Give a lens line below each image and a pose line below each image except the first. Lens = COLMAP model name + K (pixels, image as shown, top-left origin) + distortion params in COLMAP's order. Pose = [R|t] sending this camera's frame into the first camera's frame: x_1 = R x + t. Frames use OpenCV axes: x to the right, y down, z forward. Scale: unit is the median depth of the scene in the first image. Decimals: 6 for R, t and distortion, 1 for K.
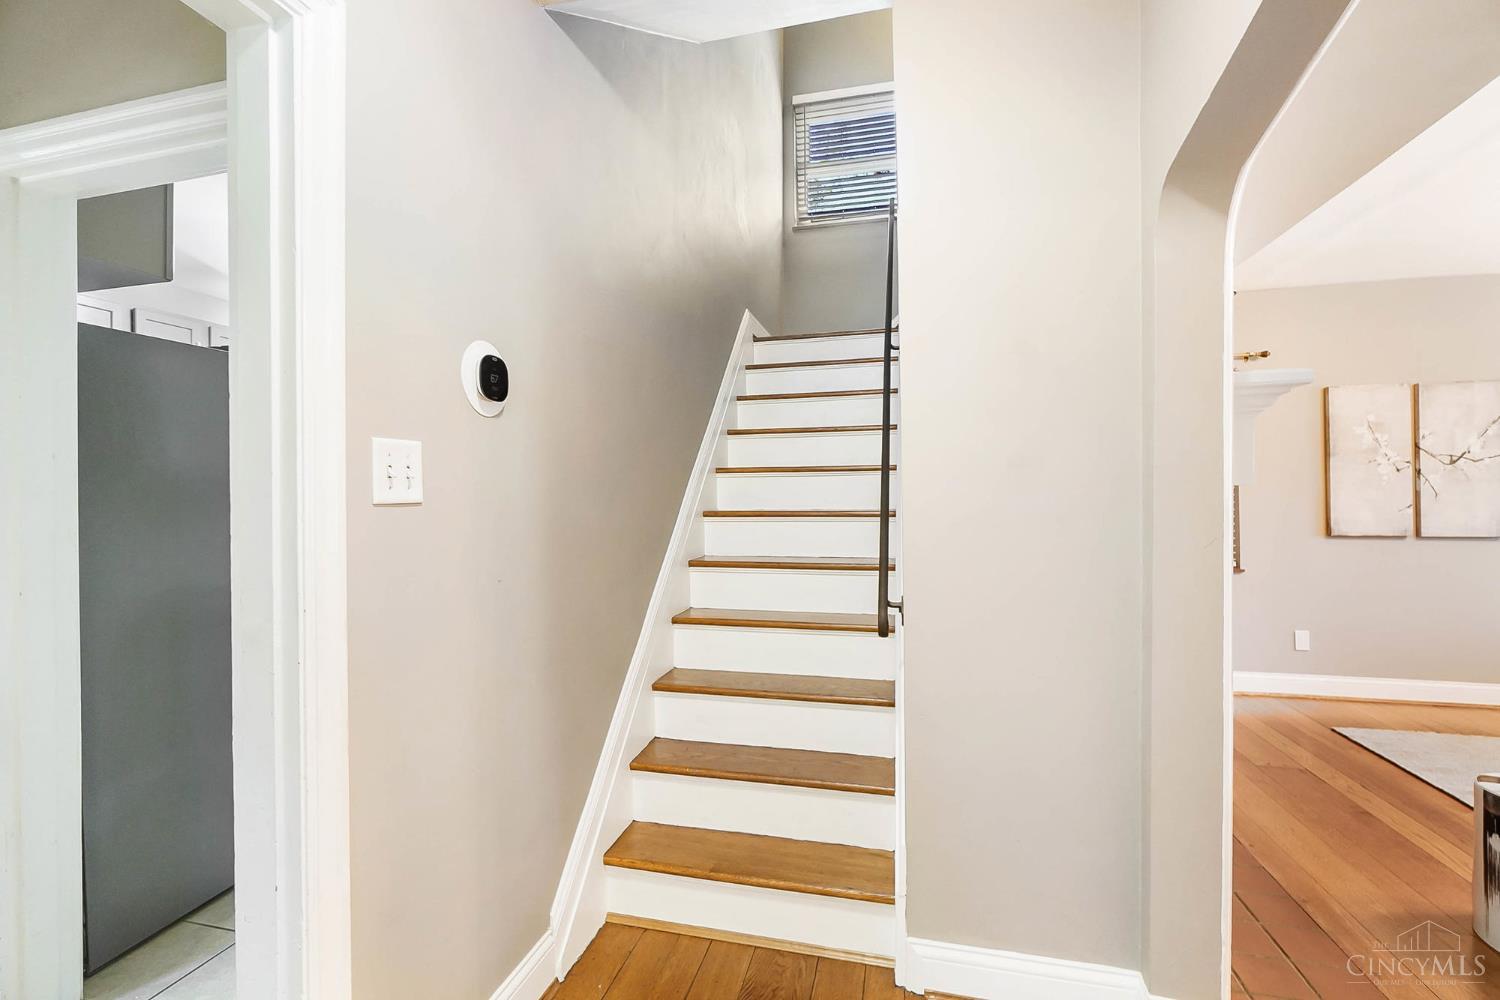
lens RADIAL K [[653.7, 0, 749.7], [0, 653.7, 498.9], [0, 0, 1]] dist [-0.000313, -0.000215]
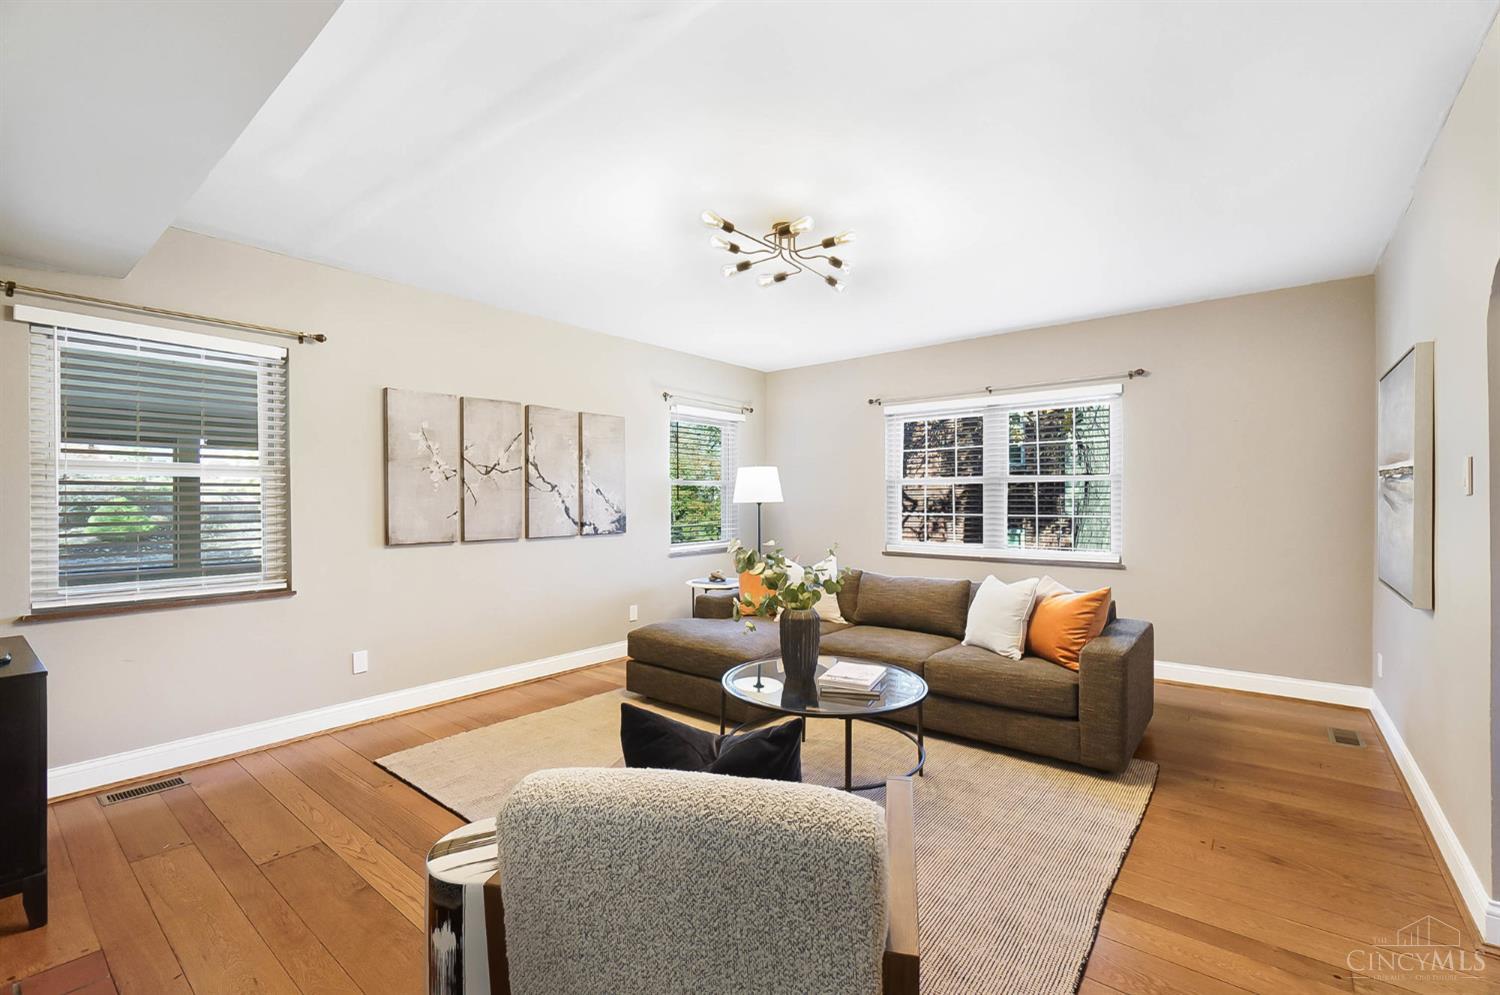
lens RADIAL K [[653.7, 0, 744.8], [0, 653.7, 494.4], [0, 0, 1]] dist [-0.000313, -0.000215]
pose [[0.413214, 0.010801, 0.910570, 0.240534], [-0.001166, 0.999935, -0.011332, -0.006789], [-0.910633, 0.003621, 0.413200, 0.138454]]
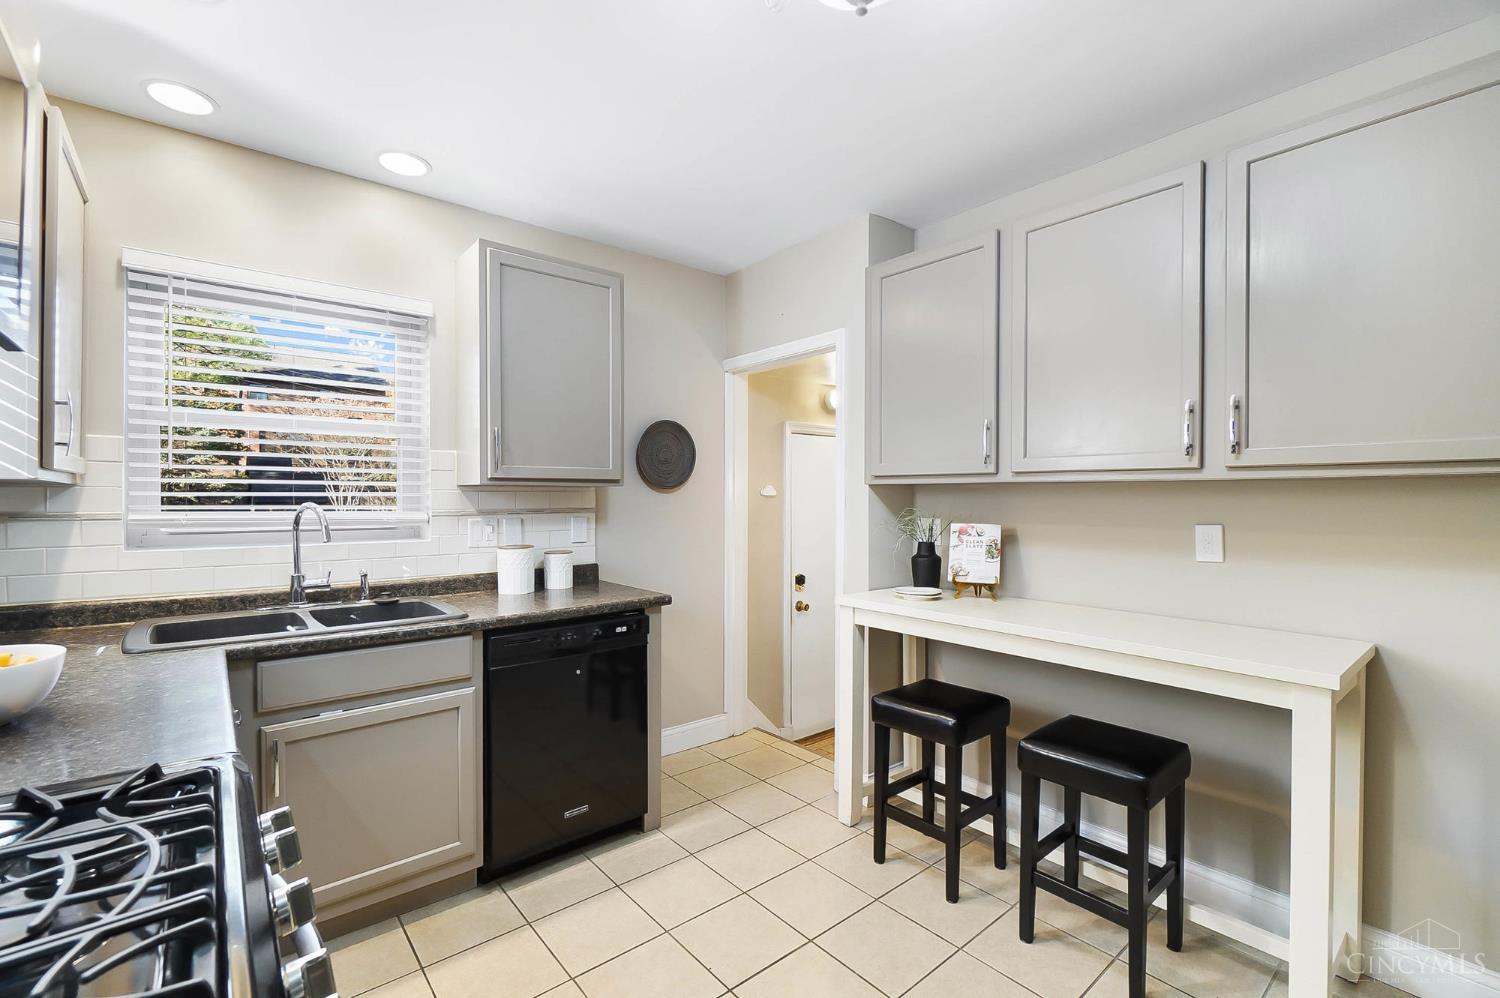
lens RADIAL K [[653.7, 0, 750.4], [0, 653.7, 499.7], [0, 0, 1]] dist [-0.000313, -0.000215]
pose [[0.982418, 0.006552, 0.186579, 0.839841], [-0.006186, 0.999978, -0.002547, -0.005407], [-0.186591, 0.001348, 0.982437, 0.405250]]
